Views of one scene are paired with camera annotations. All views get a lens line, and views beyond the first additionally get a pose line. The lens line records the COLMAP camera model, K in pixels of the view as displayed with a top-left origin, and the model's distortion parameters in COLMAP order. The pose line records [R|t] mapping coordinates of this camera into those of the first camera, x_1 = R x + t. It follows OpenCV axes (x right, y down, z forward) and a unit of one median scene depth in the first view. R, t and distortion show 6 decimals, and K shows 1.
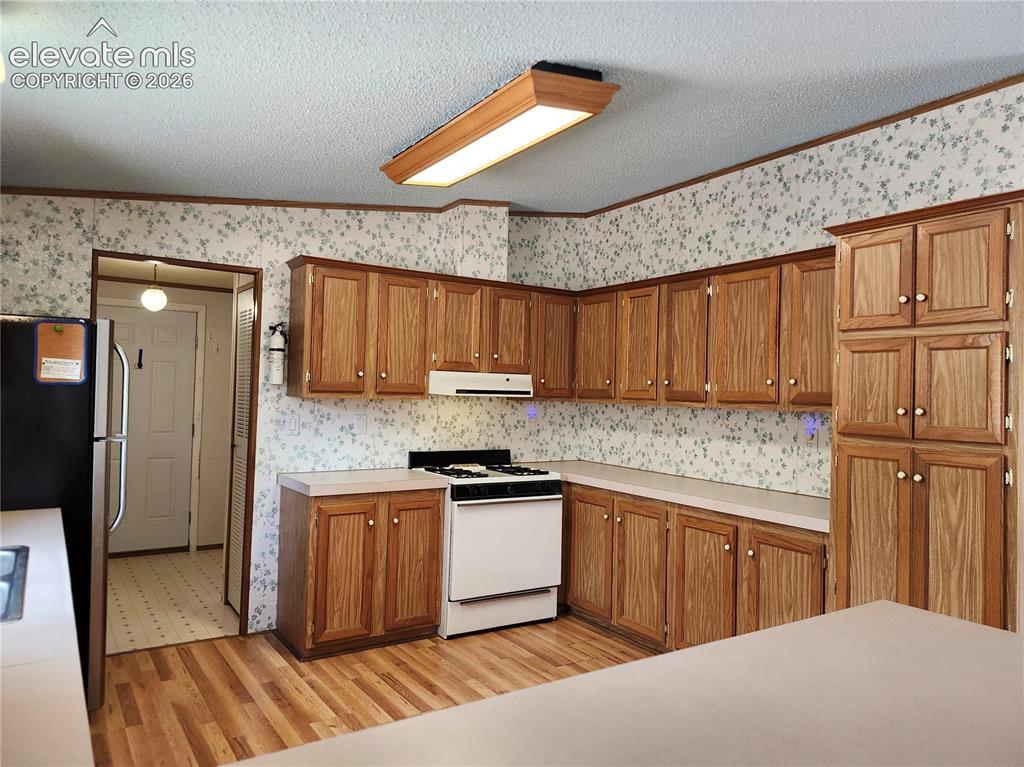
lens RADIAL K [[702.2, 0, 518.9], [0, 702.2, 373.9], [0, 0, 1]] dist [0.043556, -0.034888]
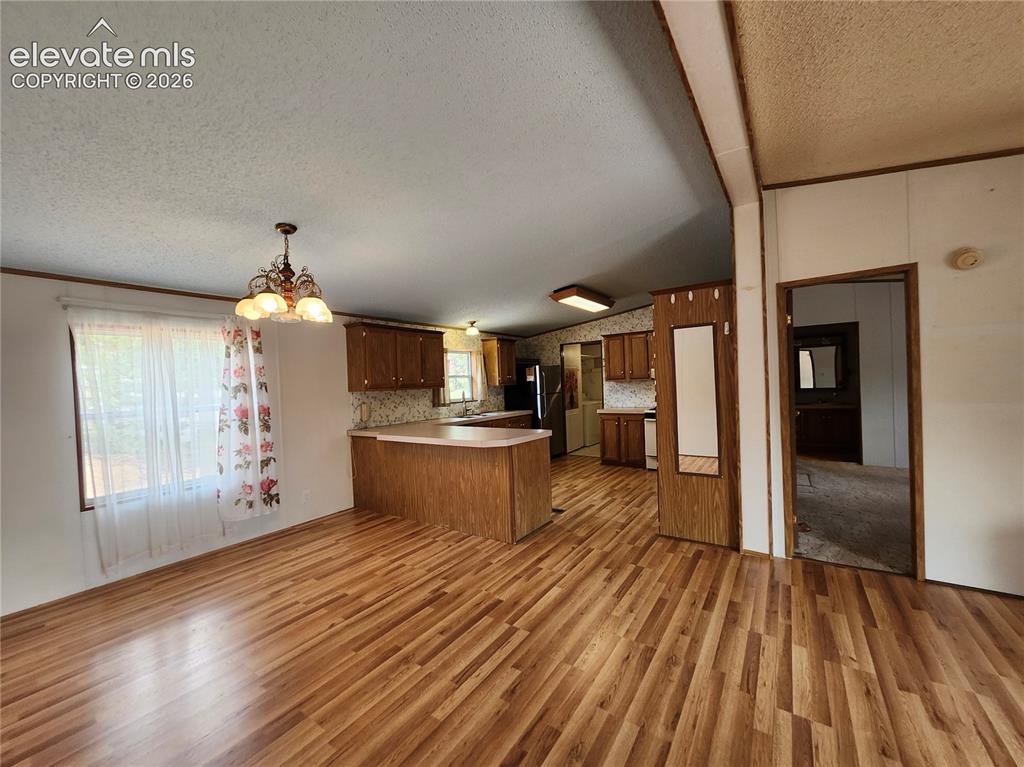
lens RADIAL K [[404.8, 0, 515.0], [0, 404.8, 384.9], [0, 0, 1]] dist [-0.001640, 0.000589]
pose [[0.373815, -0.033600, -0.926895, 1.216175], [0.072596, 0.997338, -0.006875, 0.032157], [0.924658, -0.064719, 0.375259, -0.016124]]
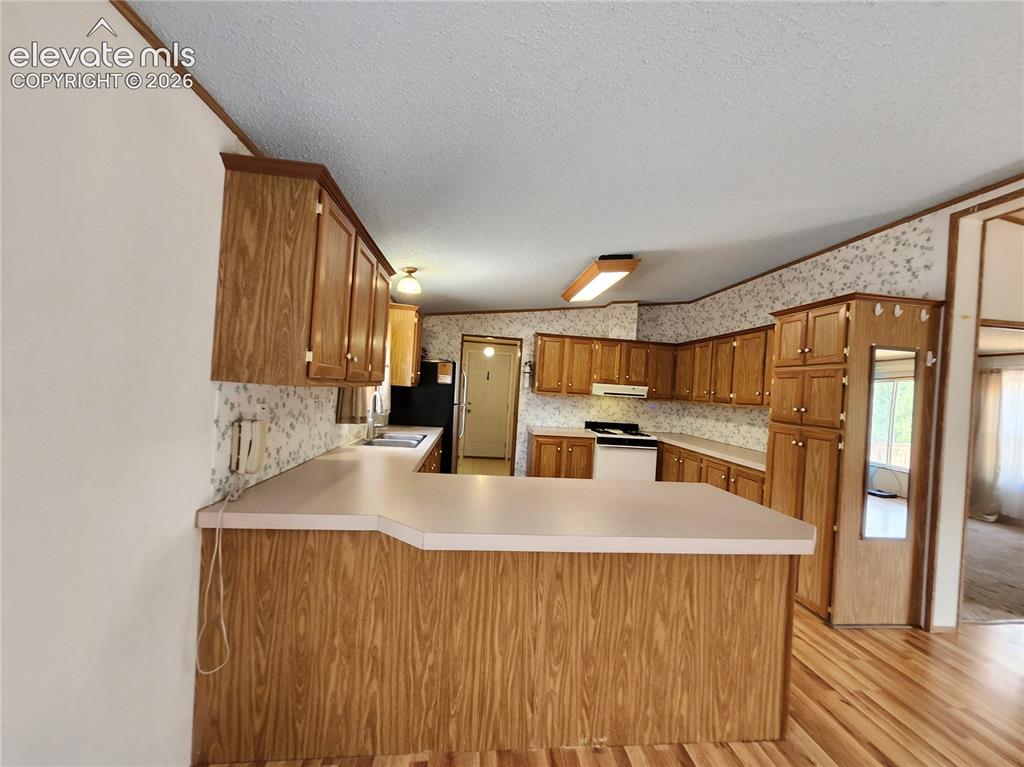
lens RADIAL K [[404.8, 0, 517.6], [0, 404.8, 387.0], [0, 0, 1]] dist [-0.001640, 0.000589]
pose [[0.889905, 0.028993, -0.455223, 0.266378], [-0.027644, 0.999572, 0.009621, 0.001608], [0.455307, 0.004022, 0.890325, -0.233599]]
